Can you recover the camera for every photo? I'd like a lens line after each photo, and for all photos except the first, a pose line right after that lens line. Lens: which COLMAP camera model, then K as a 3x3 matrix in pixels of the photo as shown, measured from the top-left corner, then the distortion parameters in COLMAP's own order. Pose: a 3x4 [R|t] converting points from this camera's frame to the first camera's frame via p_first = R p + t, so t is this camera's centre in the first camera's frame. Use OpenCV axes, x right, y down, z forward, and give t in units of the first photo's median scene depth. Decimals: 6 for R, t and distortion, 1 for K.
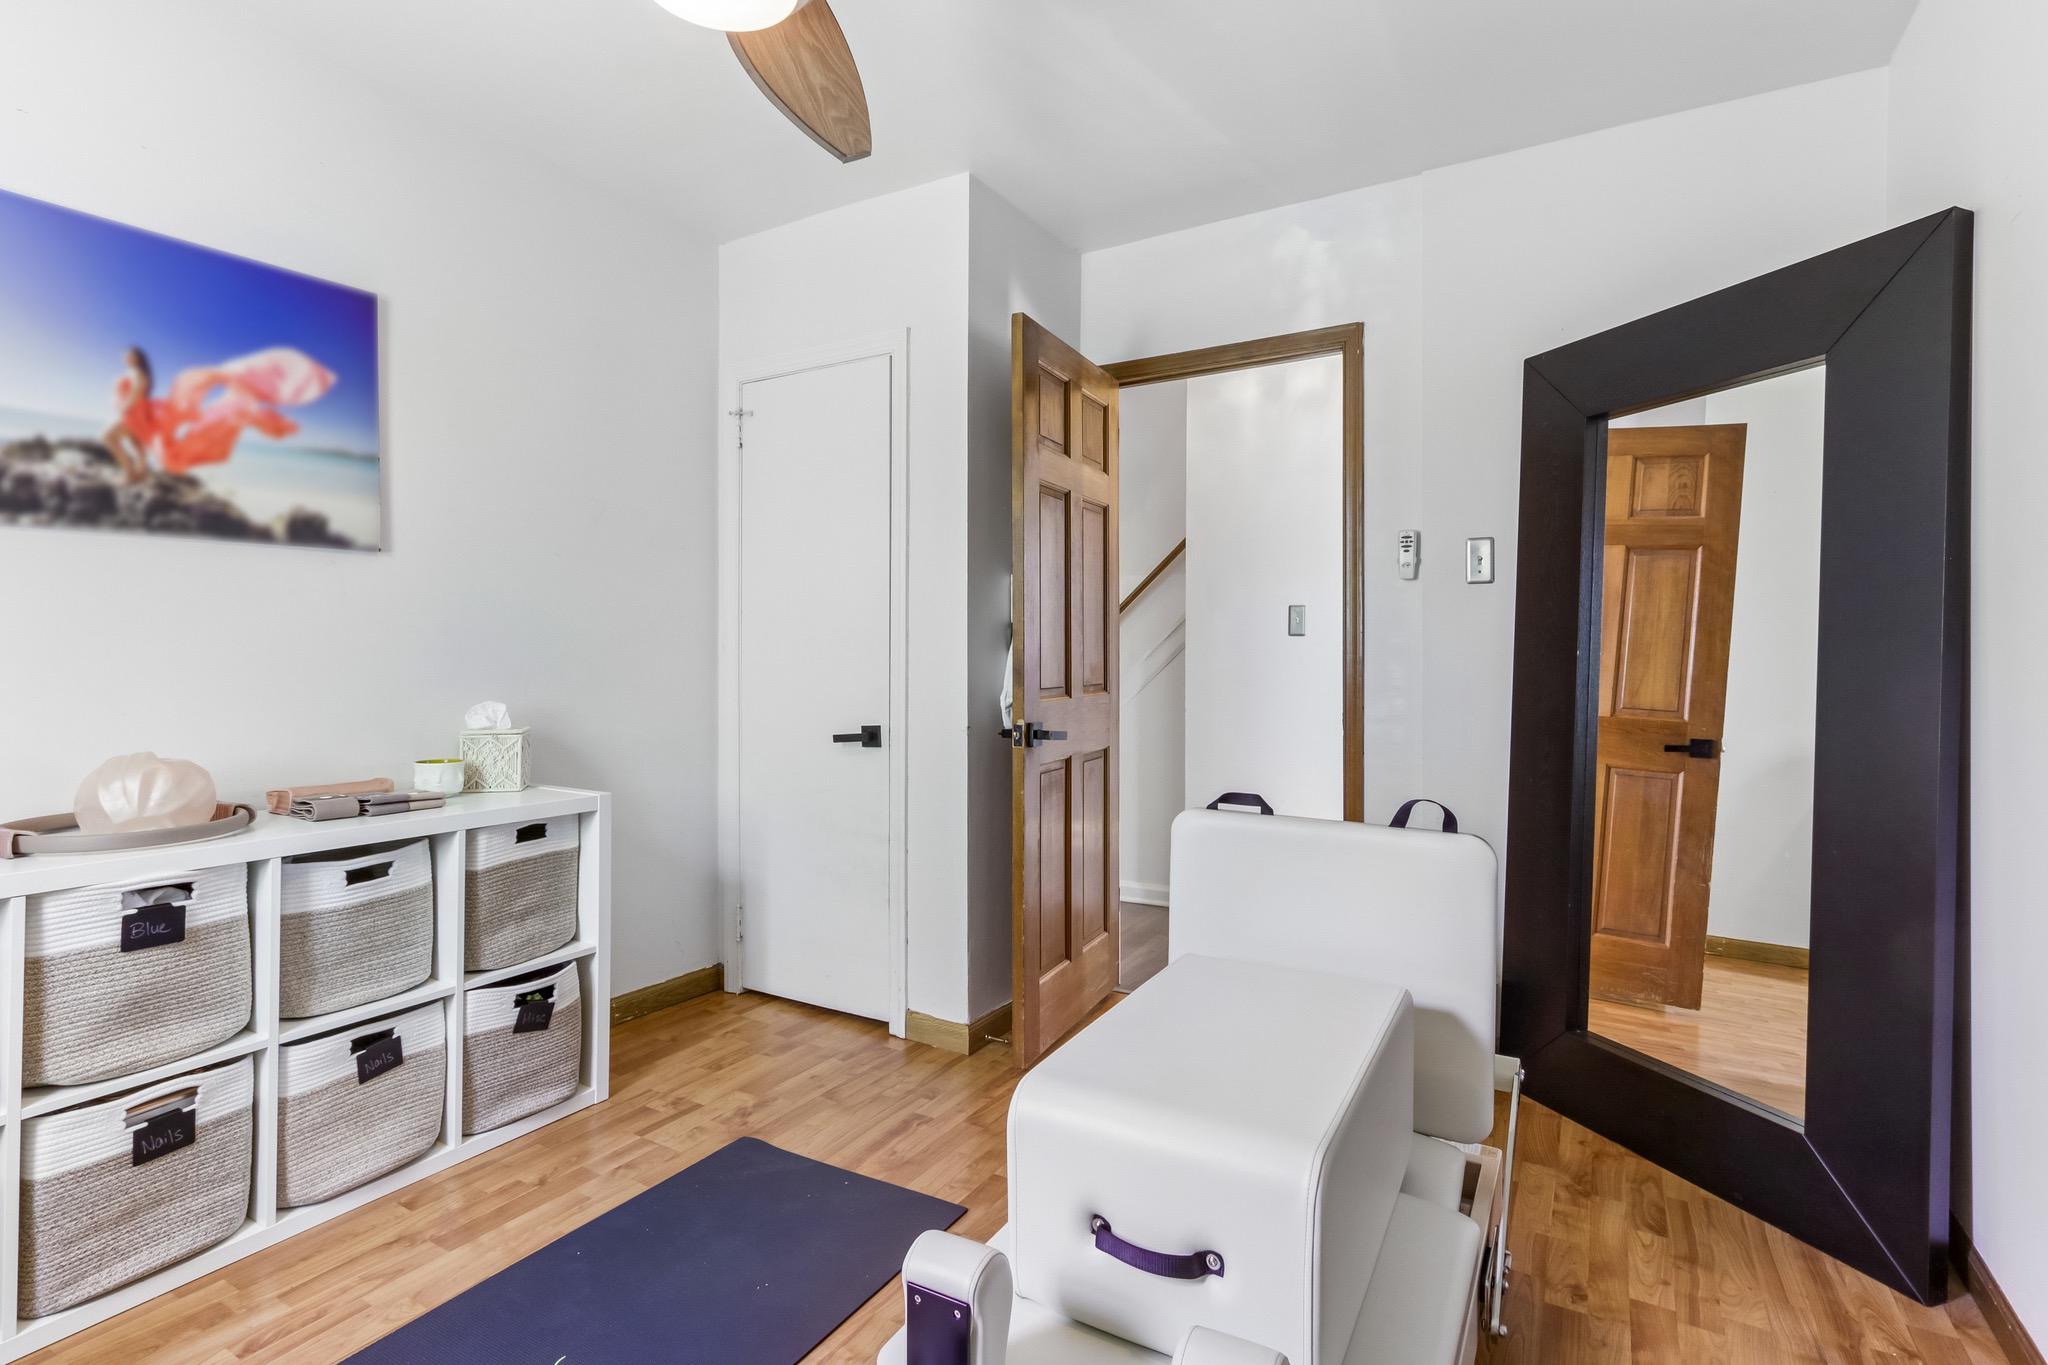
lens RADIAL K [[968.7, 0, 1026.8], [0, 968.7, 668.4], [0, 0, 1]] dist [-0.006235, 0.005272]
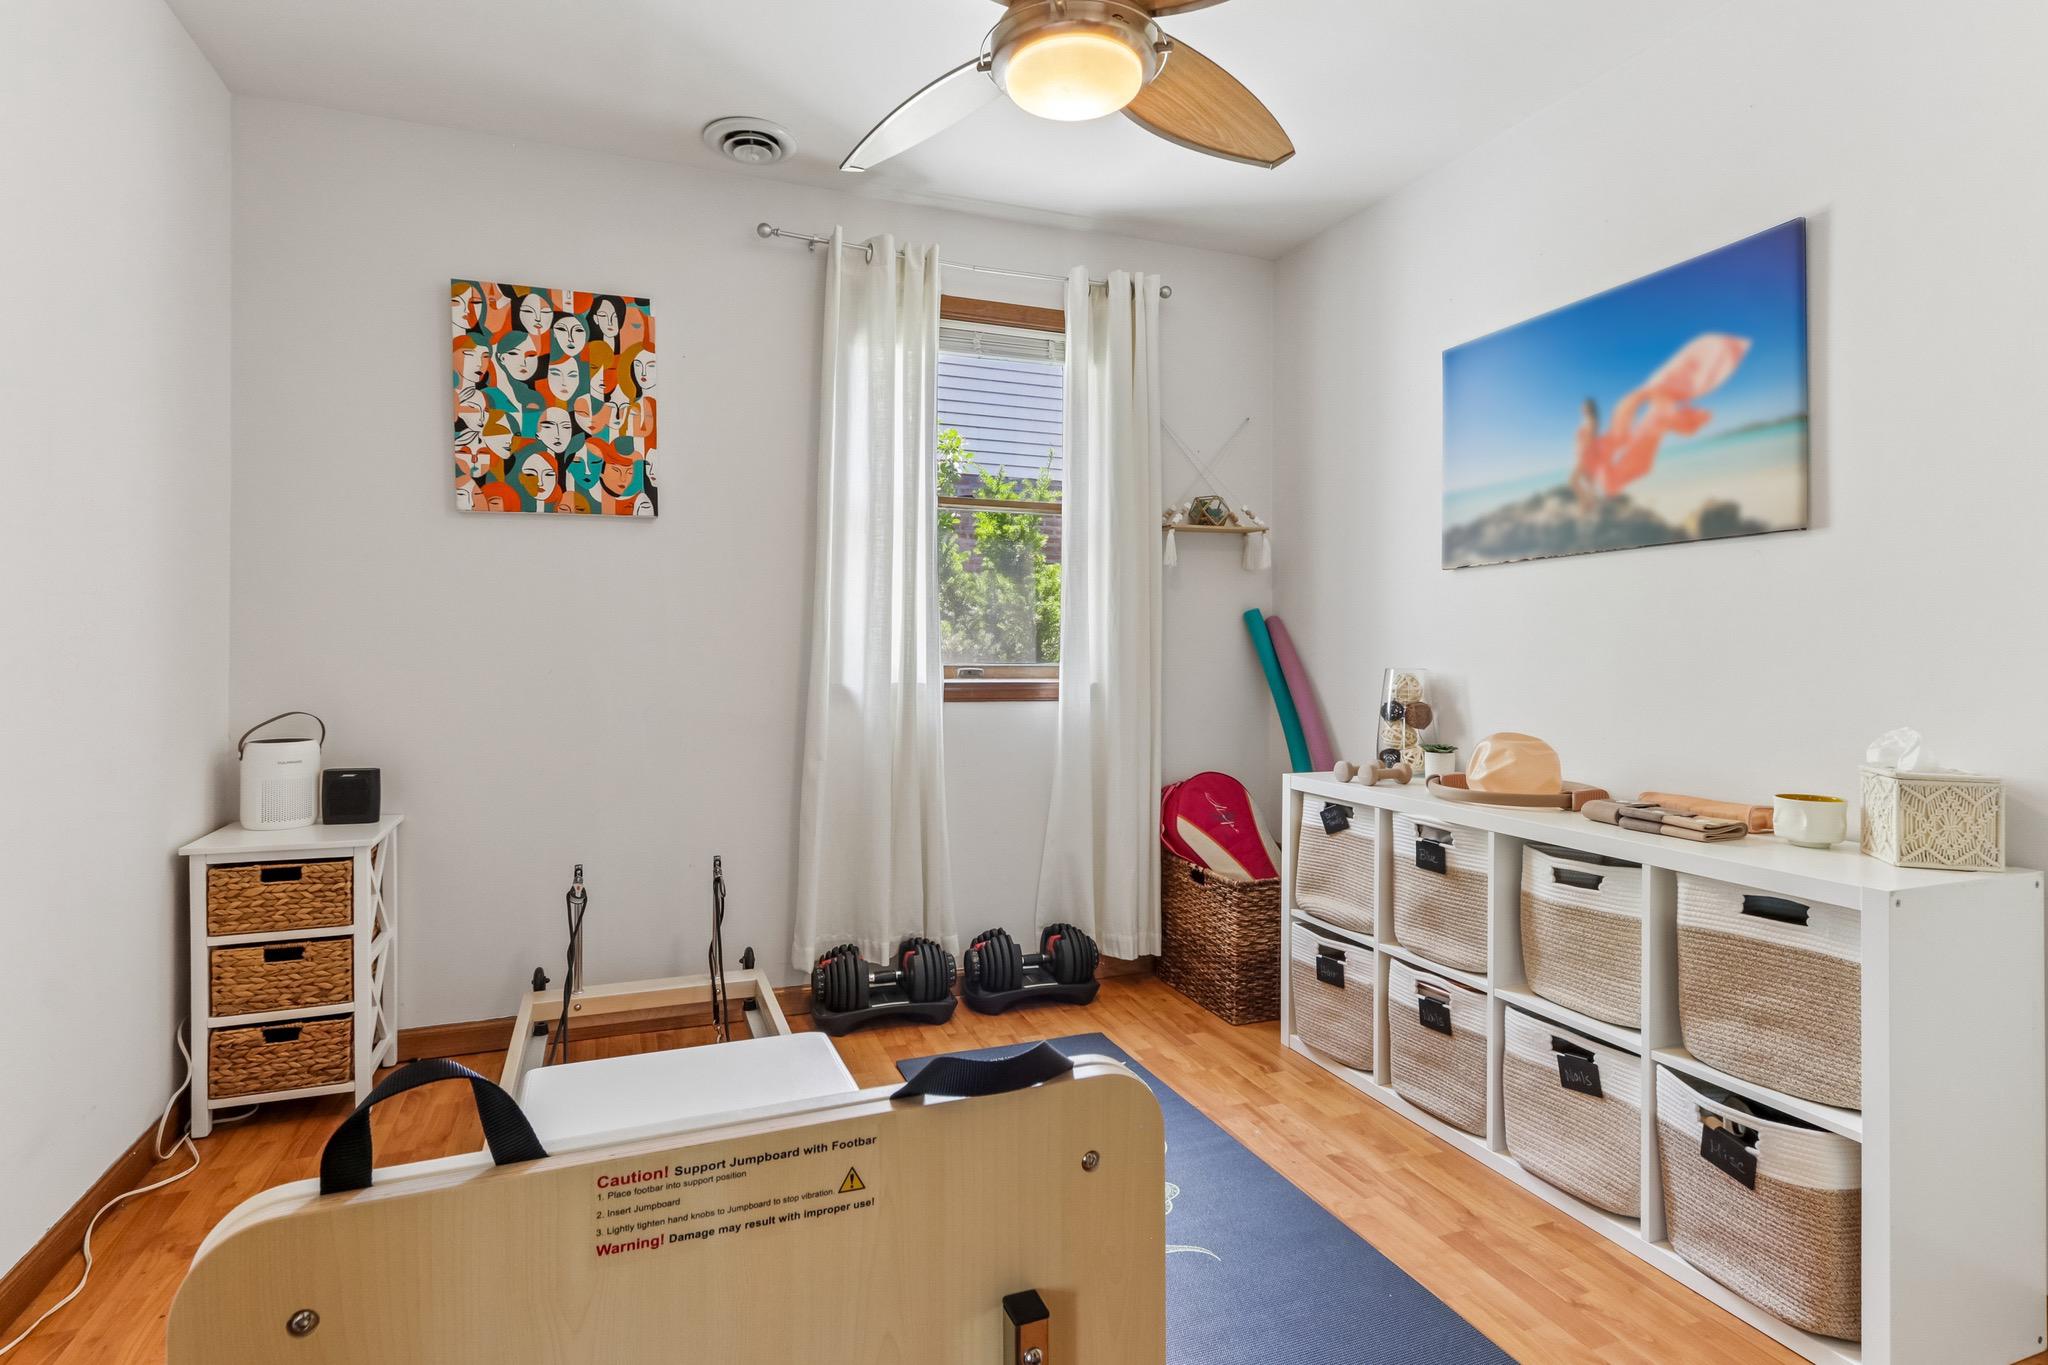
lens RADIAL K [[1044.7, 0, 1020.6], [0, 1044.7, 666.4], [0, 0, 1]] dist [0.018352, 0.000550]
pose [[-0.622028, 0.001540, -0.782993, 0.494807], [-0.022742, 0.999541, 0.020033, -0.011648], [0.782664, 0.030268, -0.621707, 1.195480]]
